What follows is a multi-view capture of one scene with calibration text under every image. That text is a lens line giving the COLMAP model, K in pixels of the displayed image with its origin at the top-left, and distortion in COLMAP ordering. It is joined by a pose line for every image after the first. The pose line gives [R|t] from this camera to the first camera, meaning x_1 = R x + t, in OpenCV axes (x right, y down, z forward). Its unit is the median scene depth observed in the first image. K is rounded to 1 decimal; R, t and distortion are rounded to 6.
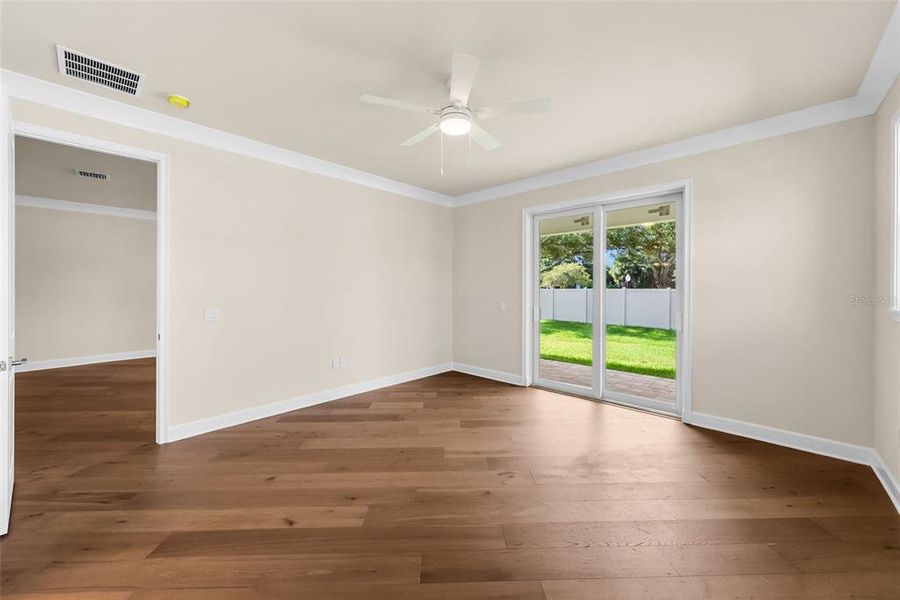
lens RADIAL K [[321.3, 0, 450.1], [0, 321.3, 290.6], [0, 0, 1]] dist [-0.024002, -0.000020]
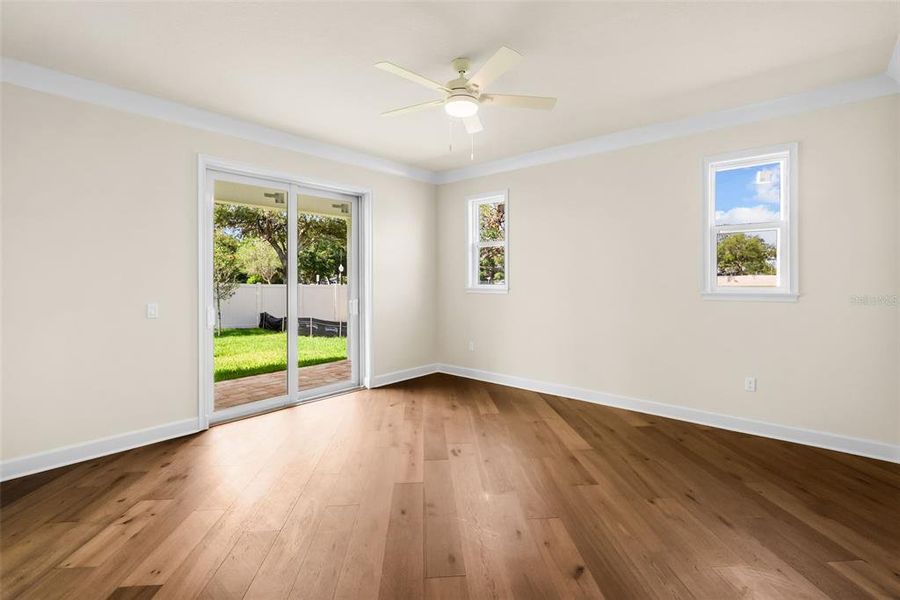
lens RADIAL K [[406.8, 0, 449.6], [0, 406.8, 285.3], [0, 0, 1]] dist [-0.000495, 0.000044]
pose [[-0.001129, -0.012590, 0.999920, -0.668800], [0.002121, 0.999918, 0.012592, -0.002694], [-0.999997, 0.002136, -0.001102, 0.577494]]
